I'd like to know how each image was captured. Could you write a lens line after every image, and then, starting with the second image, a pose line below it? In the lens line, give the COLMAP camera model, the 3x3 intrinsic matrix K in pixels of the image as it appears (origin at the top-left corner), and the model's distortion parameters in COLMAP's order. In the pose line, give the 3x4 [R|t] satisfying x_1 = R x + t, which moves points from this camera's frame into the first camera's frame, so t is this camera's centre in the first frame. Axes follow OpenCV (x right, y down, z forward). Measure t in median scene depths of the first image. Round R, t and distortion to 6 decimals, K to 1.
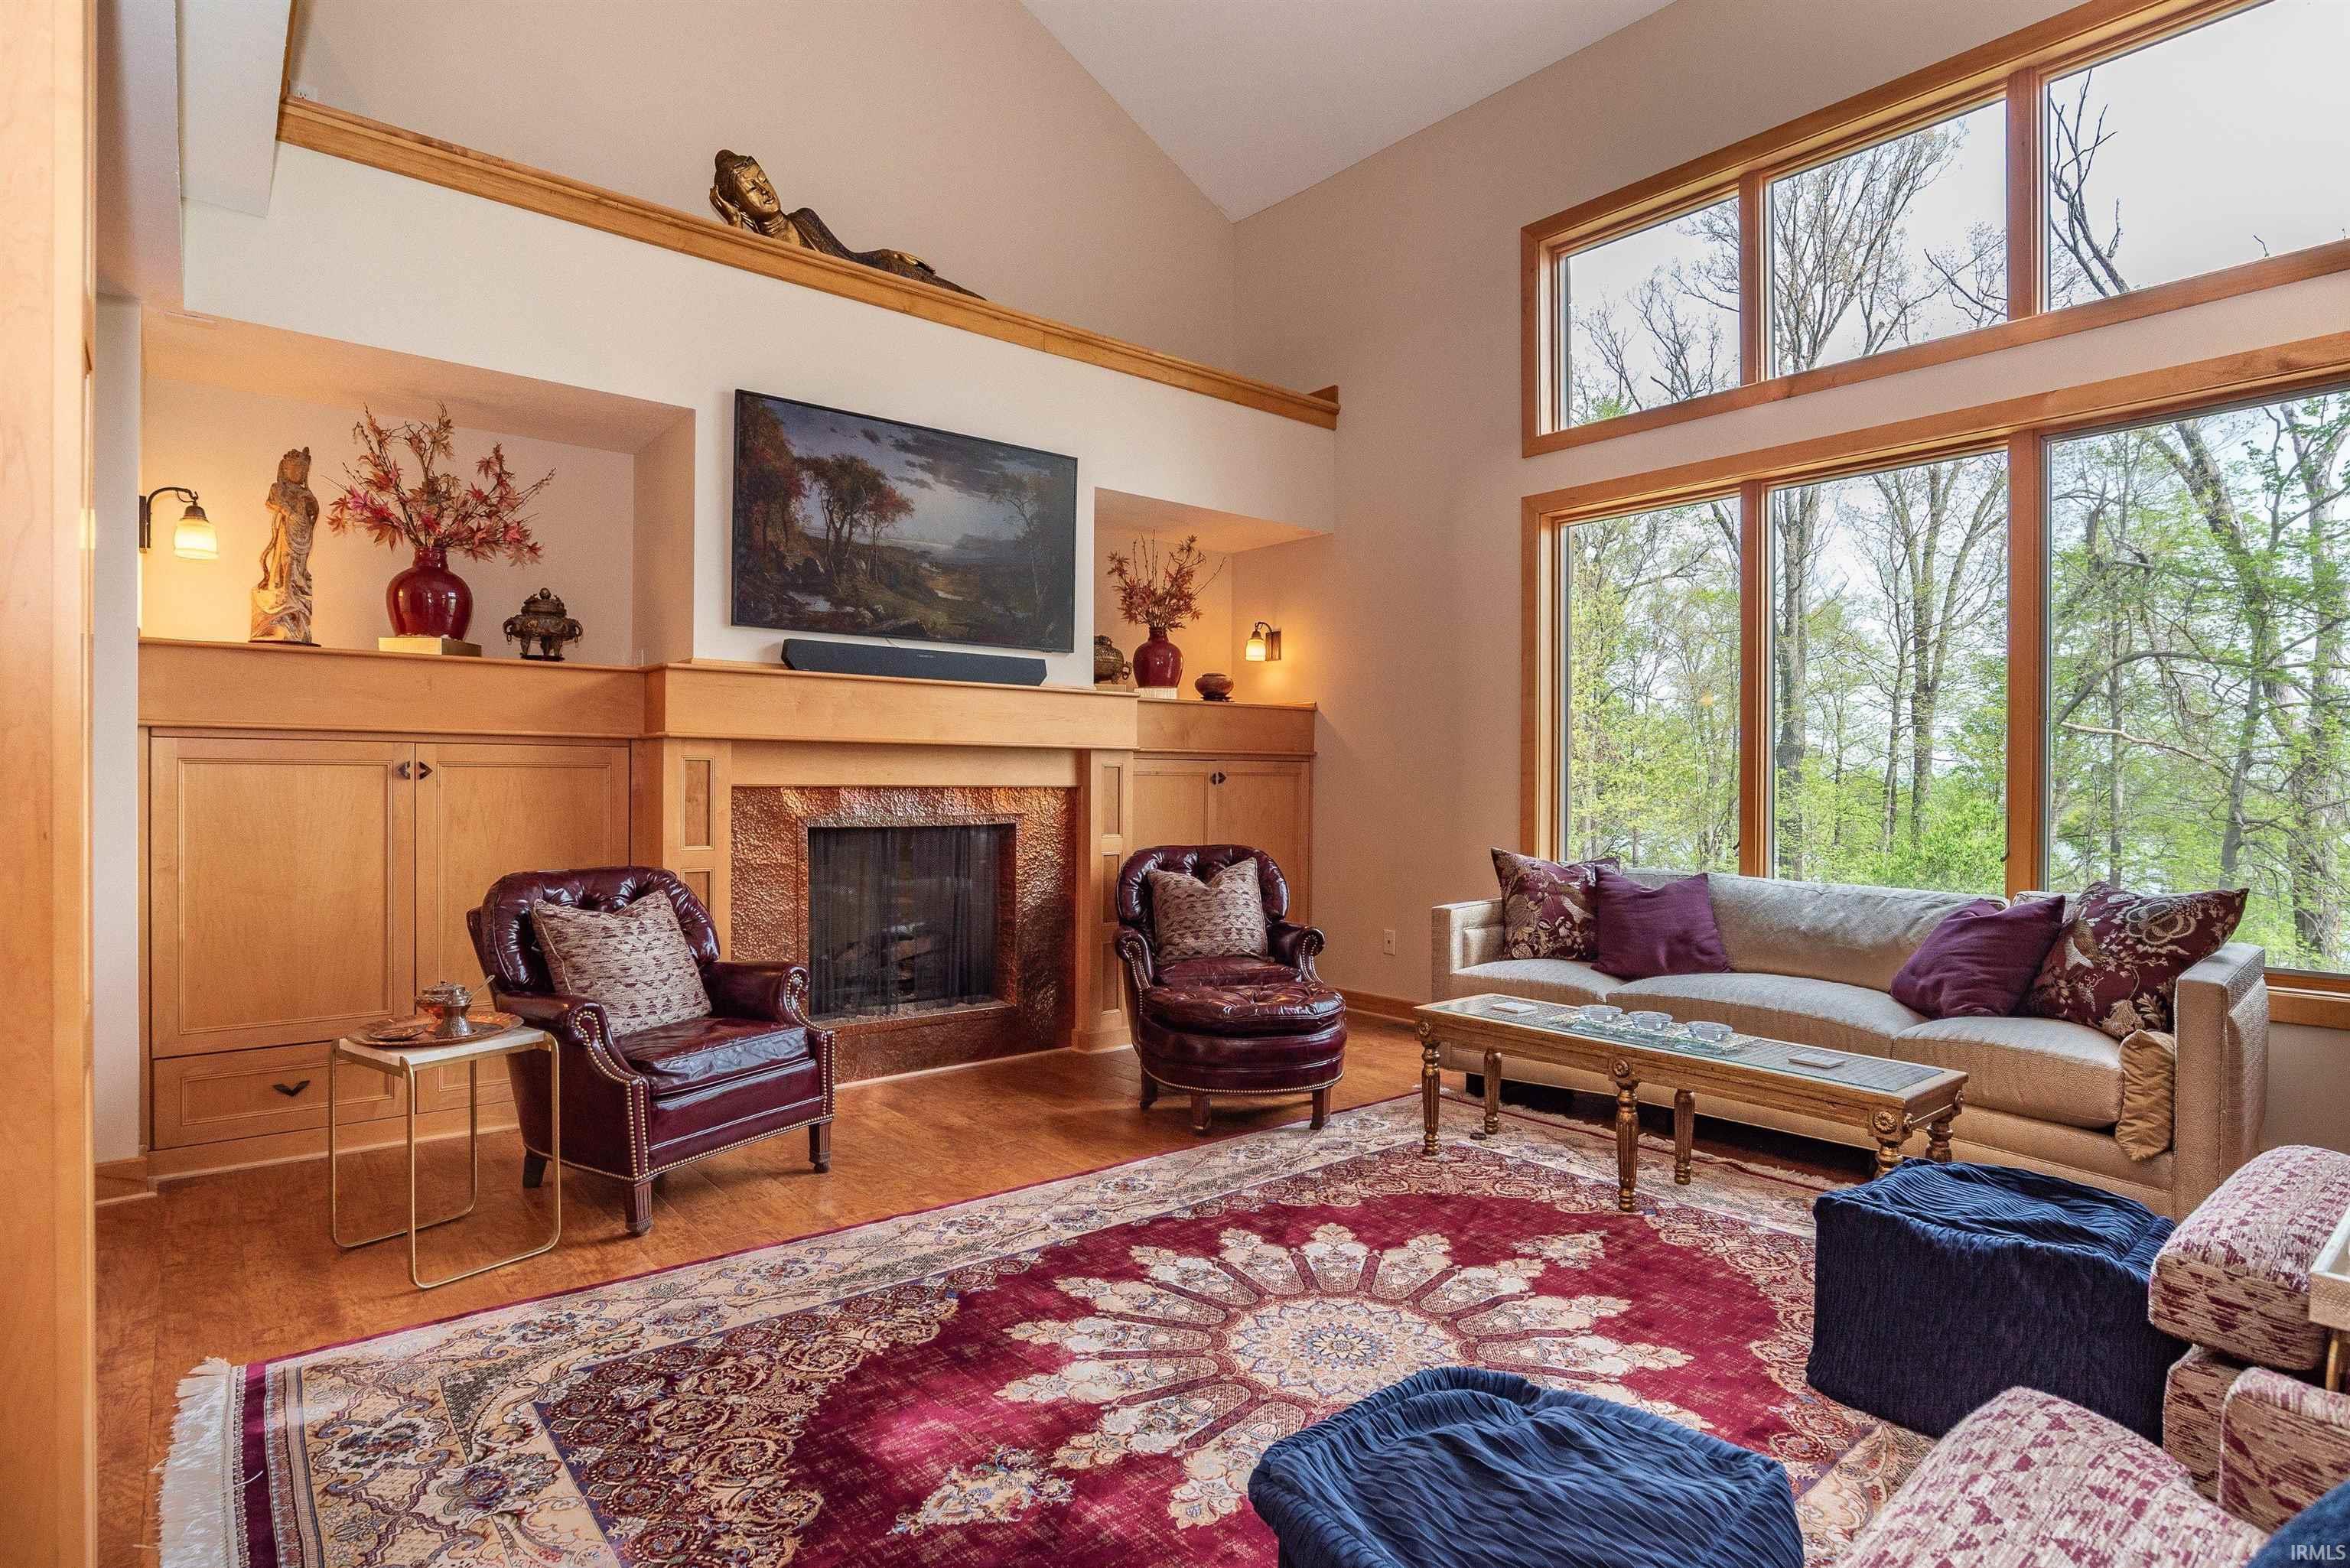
lens RADIAL K [[1212.9, 0, 1188.7], [0, 1212.9, 779.6], [0, 0, 1]] dist [-0.029268, 0.004371]
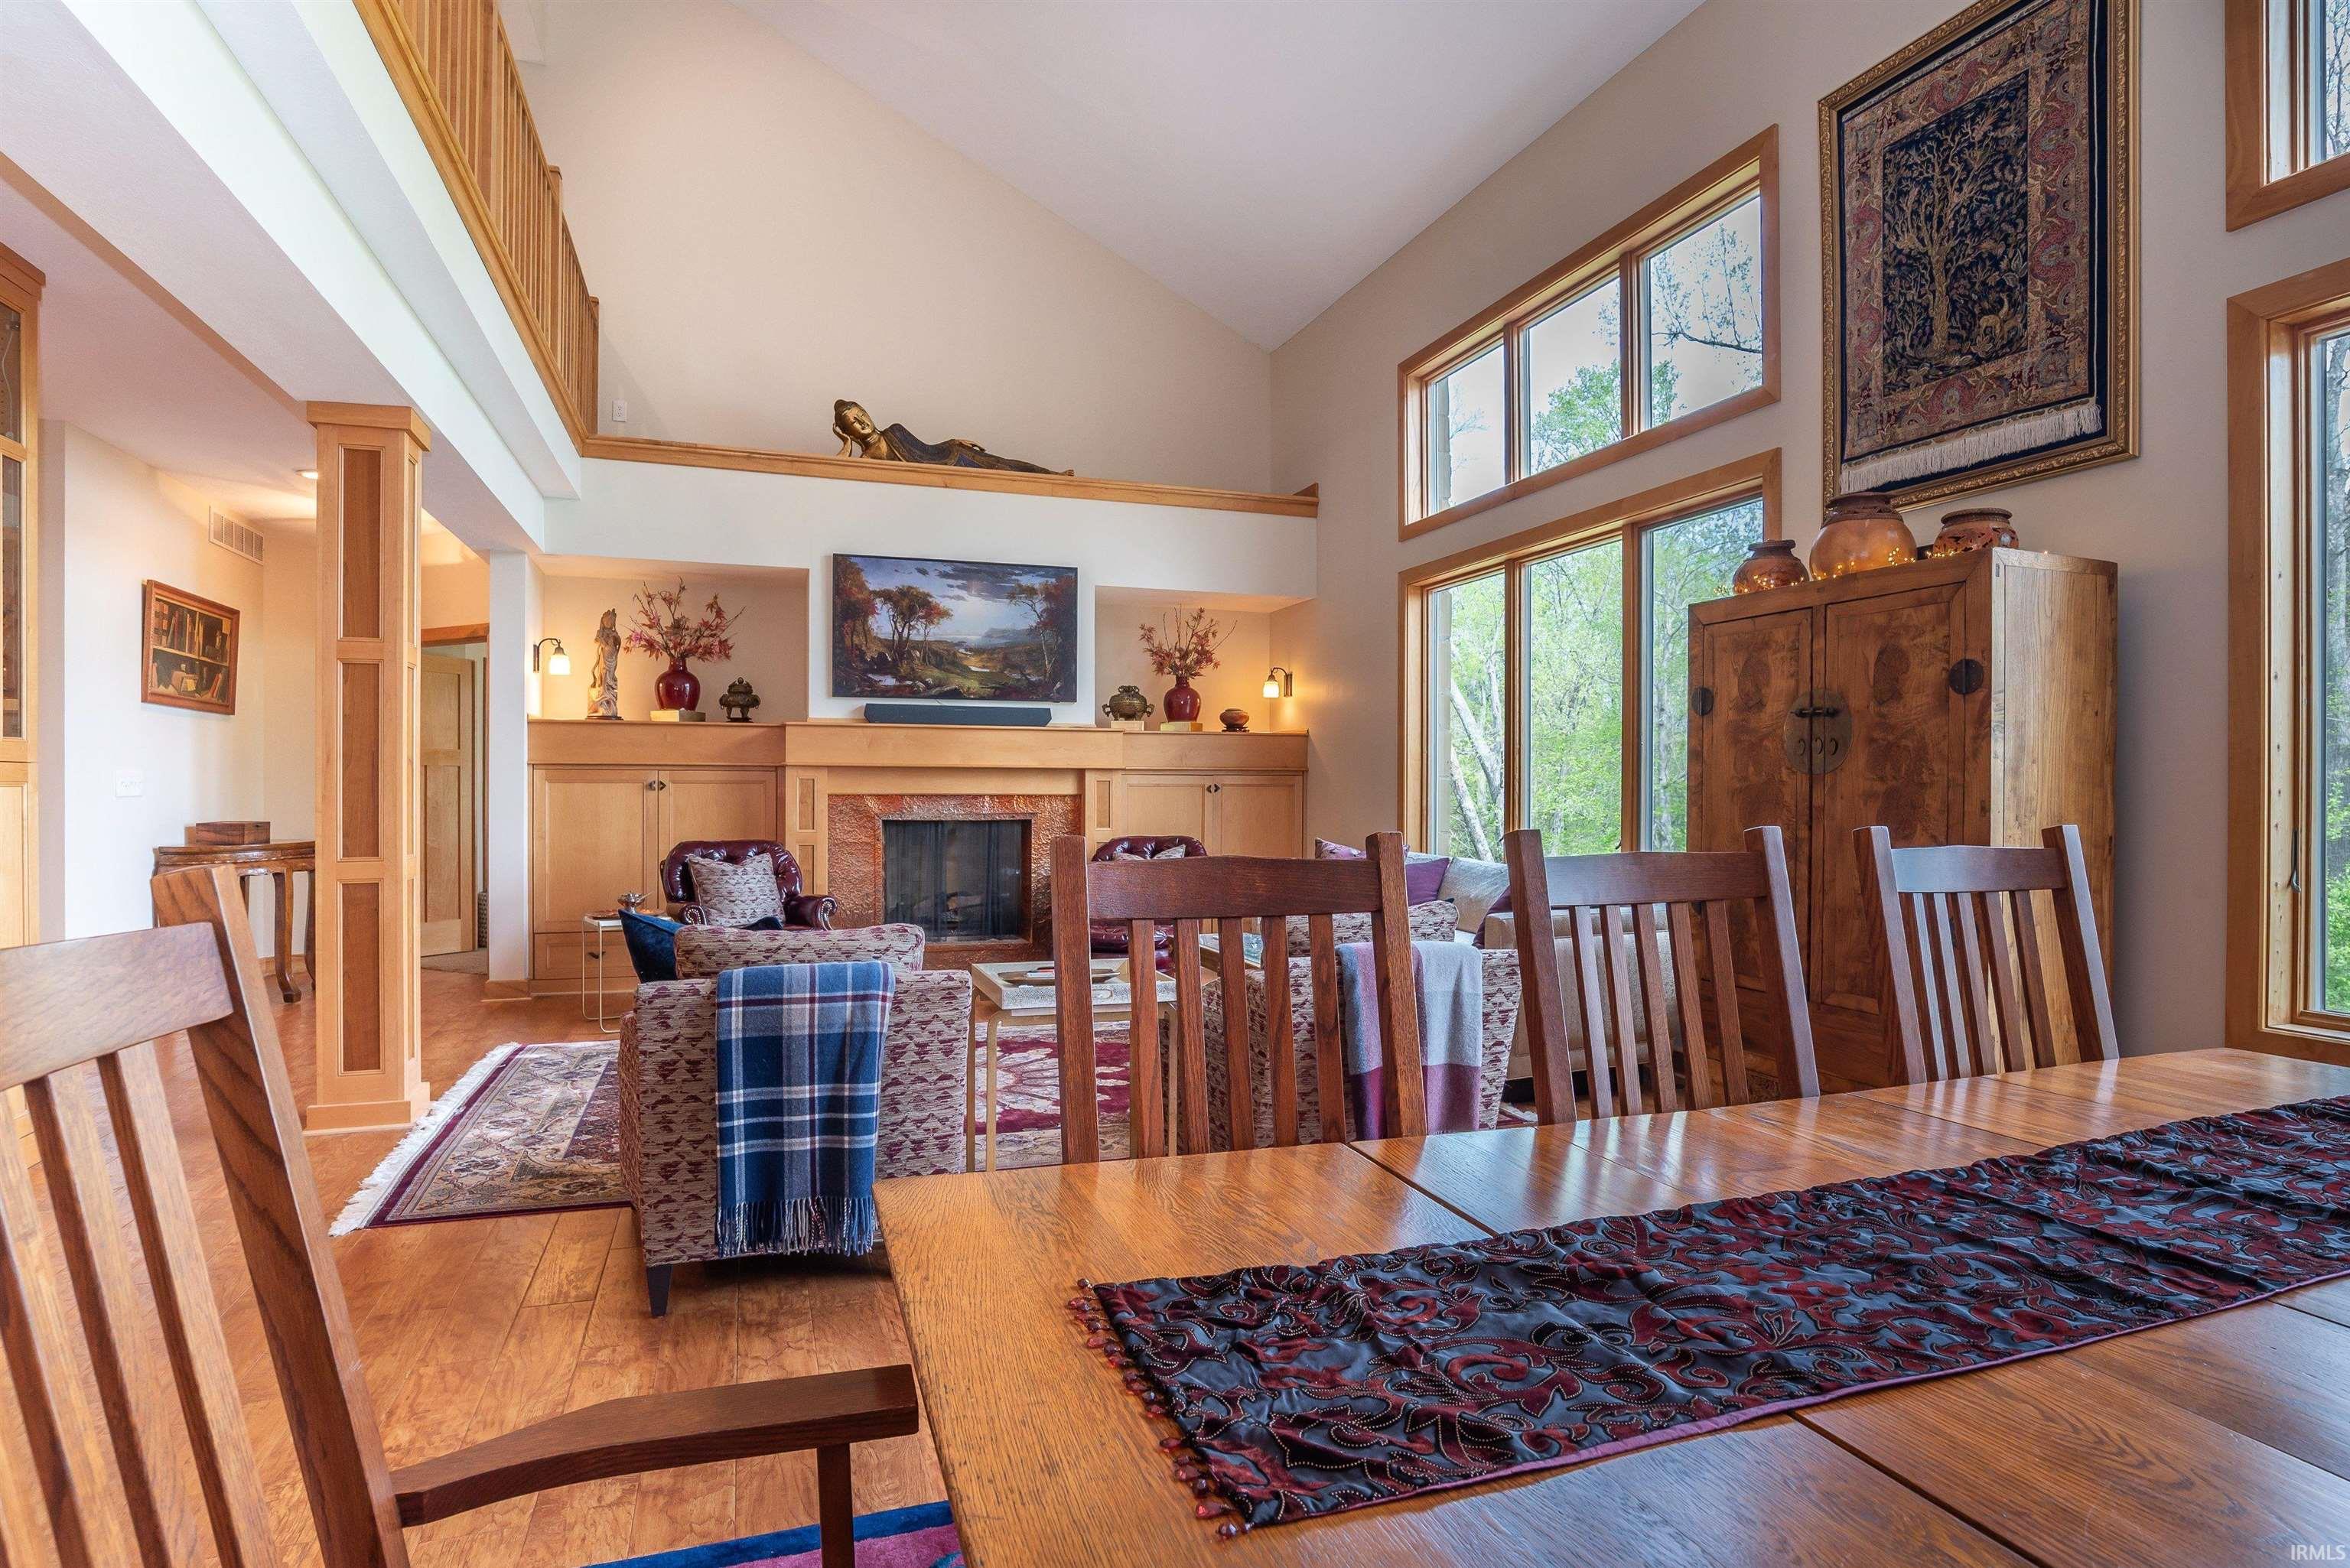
lens RADIAL K [[1212.9, 0, 1166.9], [0, 1212.9, 796.2], [0, 0, 1]] dist [-0.029268, 0.004371]
pose [[0.938872, -0.001178, -0.344265, 0.575367], [0.002233, 0.999994, 0.002667, 0.004132], [0.344260, -0.003273, 0.938869, -0.366455]]
